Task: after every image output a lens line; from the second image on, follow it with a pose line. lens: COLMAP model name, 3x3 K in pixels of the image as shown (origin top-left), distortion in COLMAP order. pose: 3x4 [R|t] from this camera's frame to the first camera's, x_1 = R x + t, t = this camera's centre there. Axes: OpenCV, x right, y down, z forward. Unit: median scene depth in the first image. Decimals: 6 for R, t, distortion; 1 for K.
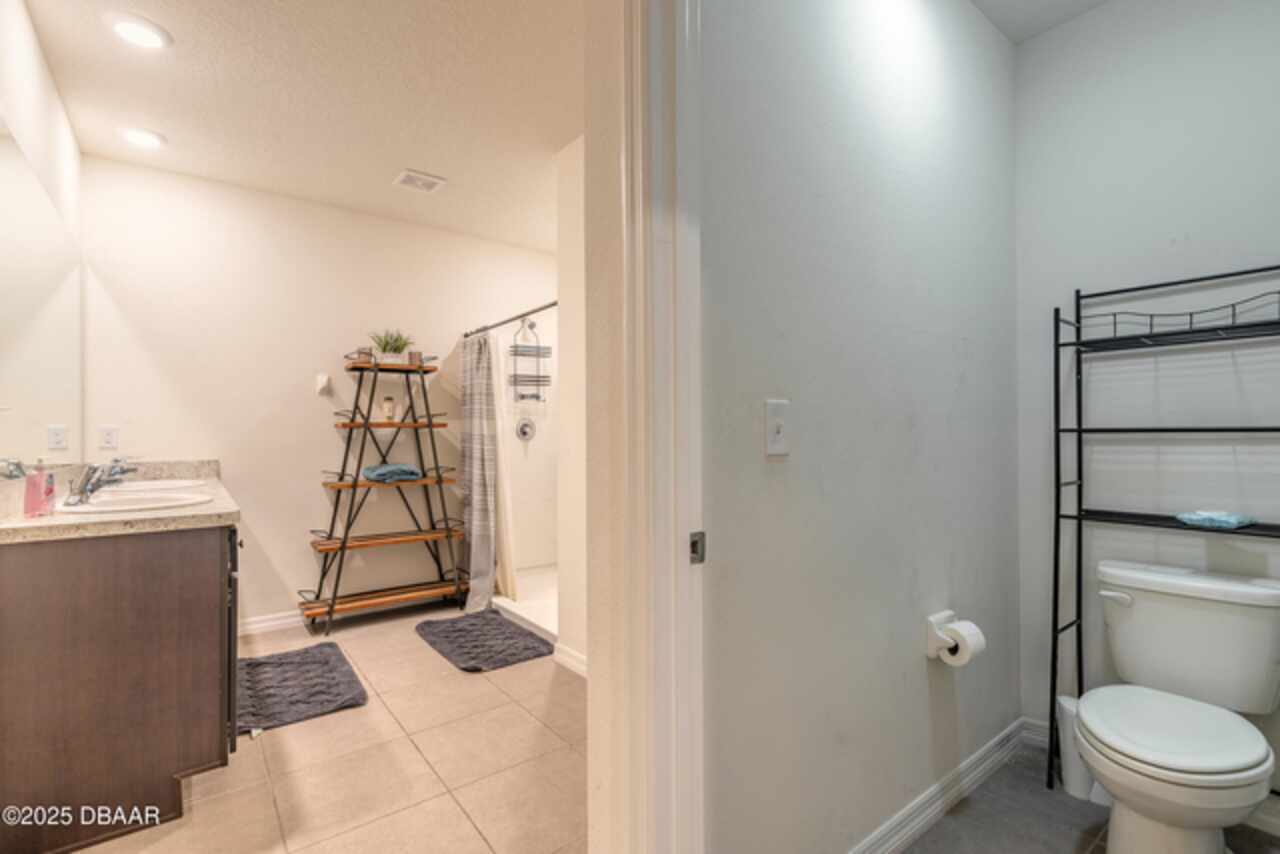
lens RADIAL K [[573.2, 0, 636.4], [0, 573.2, 428.9], [0, 0, 1]] dist [0.000765, 0.000023]
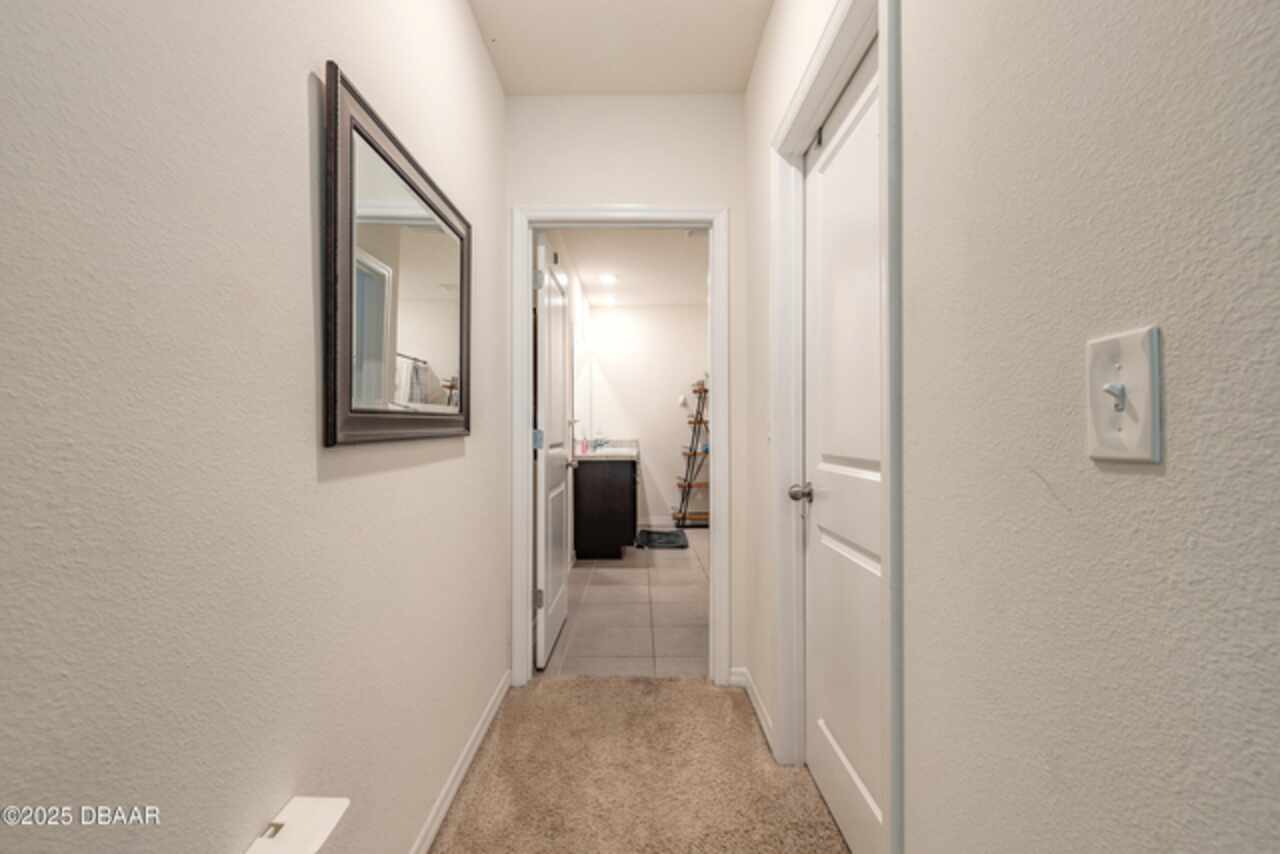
lens RADIAL K [[573.2, 0, 636.4], [0, 573.2, 428.9], [0, 0, 1]] dist [0.000765, 0.000023]
pose [[0.787748, 0.004956, -0.615977, 0.518246], [0.003224, 0.999921, 0.012168, -0.007541], [0.615989, -0.011571, 0.787670, -0.608770]]
